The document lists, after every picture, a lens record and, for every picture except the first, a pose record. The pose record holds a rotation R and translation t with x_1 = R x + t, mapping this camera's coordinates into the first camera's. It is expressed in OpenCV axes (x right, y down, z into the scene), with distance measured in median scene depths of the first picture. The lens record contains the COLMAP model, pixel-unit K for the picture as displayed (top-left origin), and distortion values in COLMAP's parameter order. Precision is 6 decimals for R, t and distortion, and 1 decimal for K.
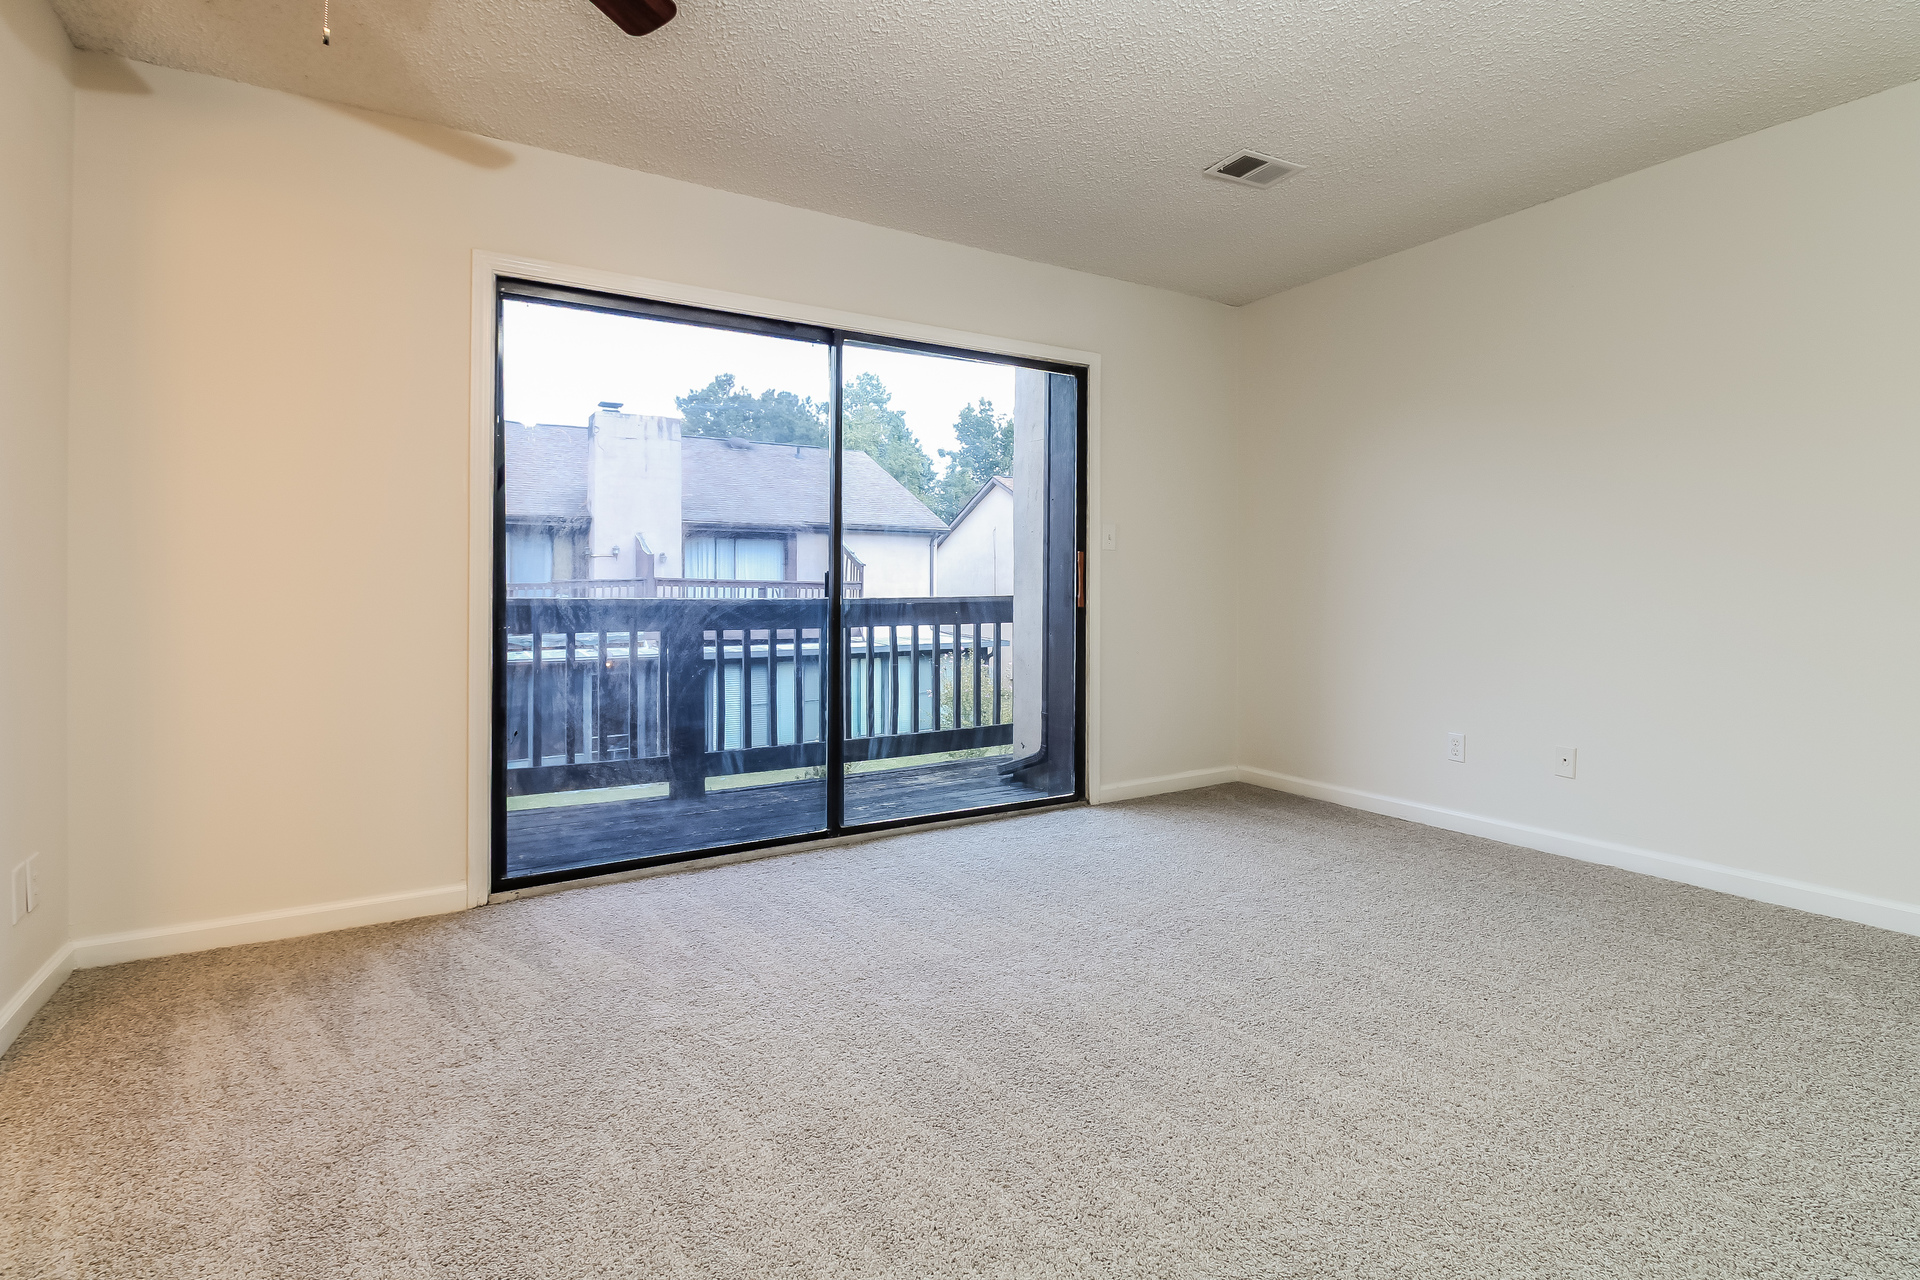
lens RADIAL K [[945.1, 0, 962.0], [0, 945.1, 615.9], [0, 0, 1]] dist [0.012263, -0.017750]
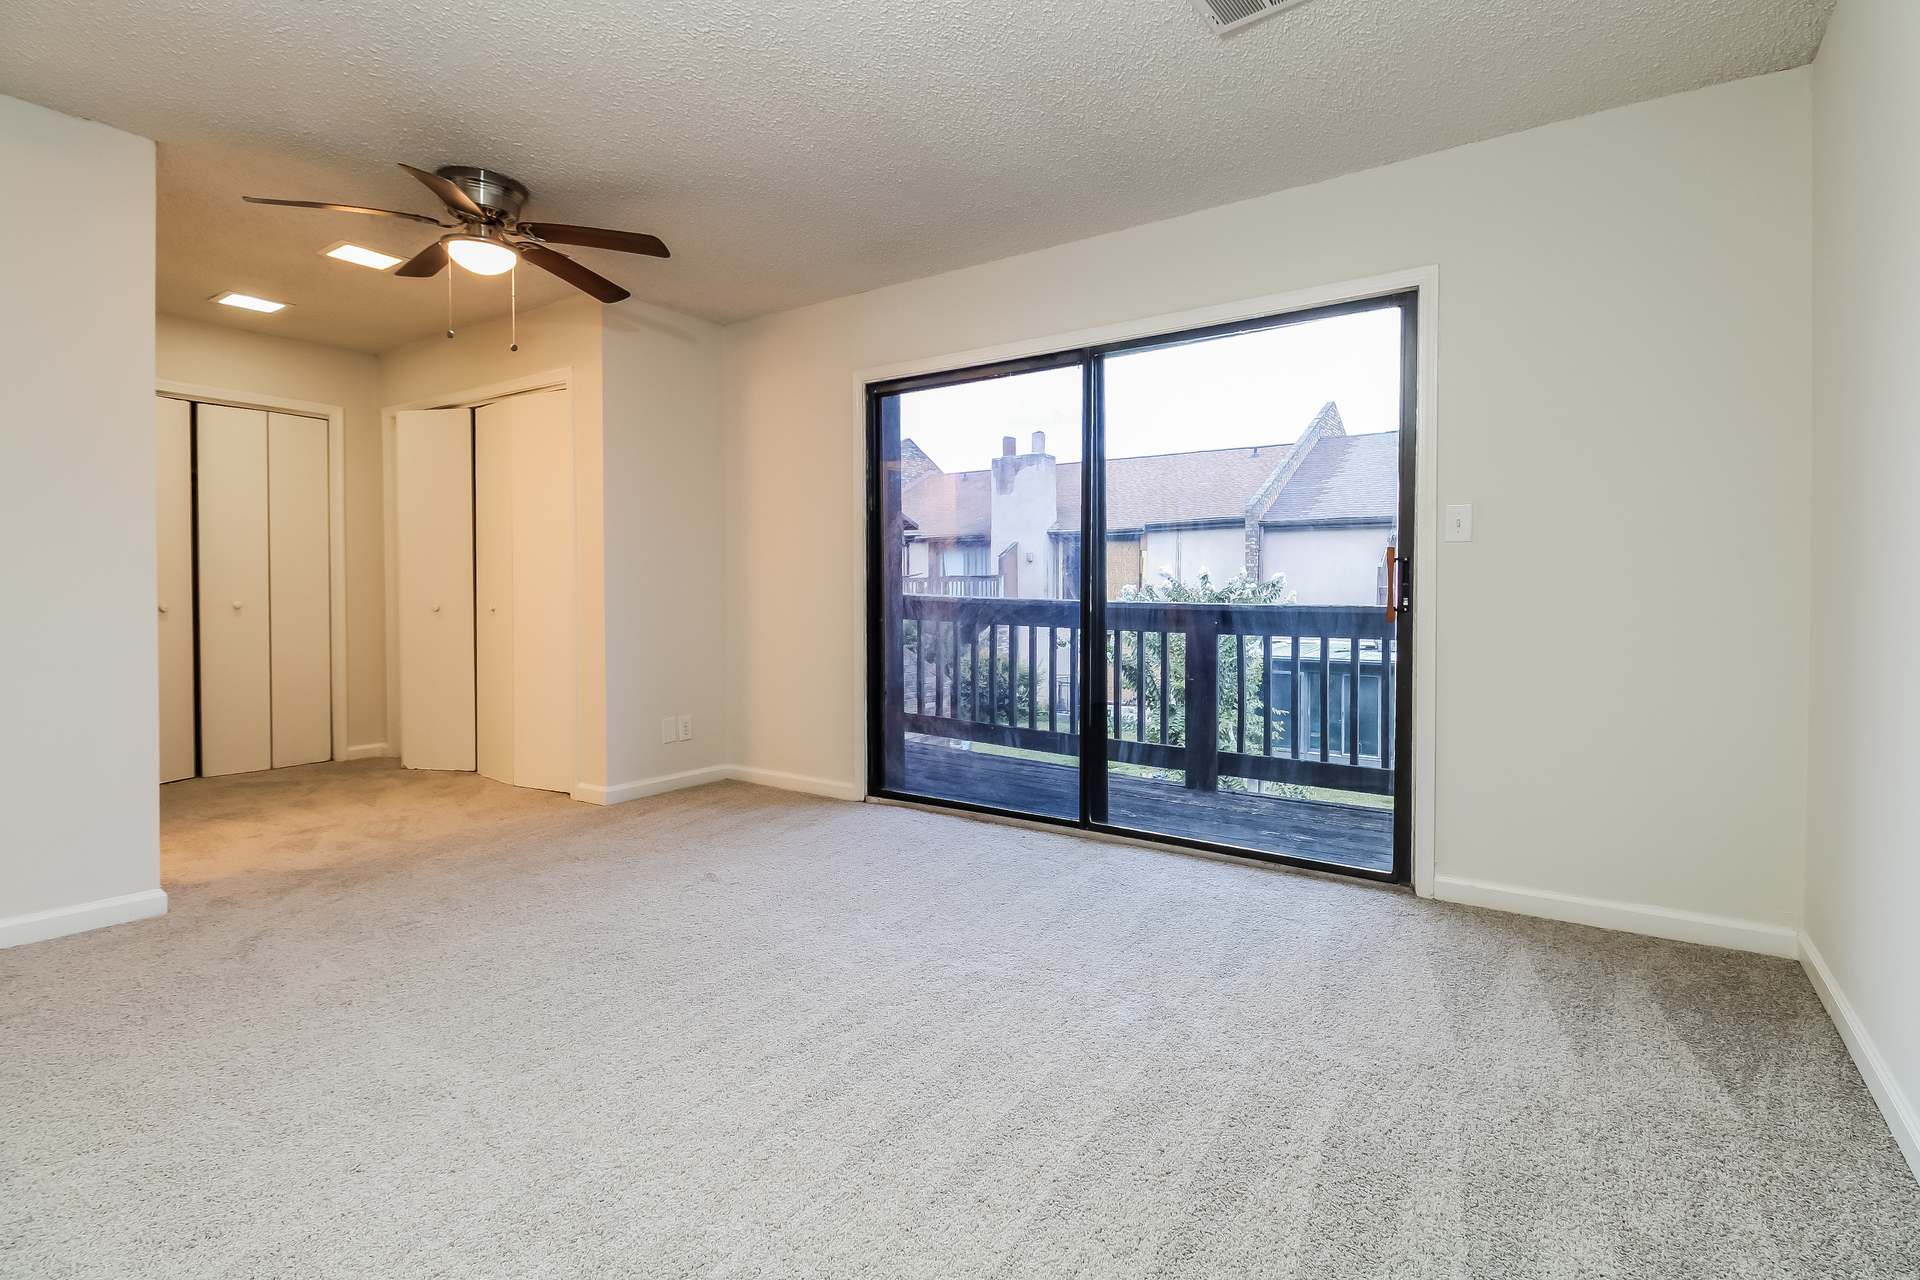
lens RADIAL K [[945.1, 0, 962.0], [0, 945.1, 615.9], [0, 0, 1]] dist [0.012263, -0.017750]
pose [[0.384283, 0.030910, -0.922698, 0.664245], [-0.041759, 0.998998, 0.016075, -0.010472], [0.922270, 0.032353, 0.385189, 0.392250]]
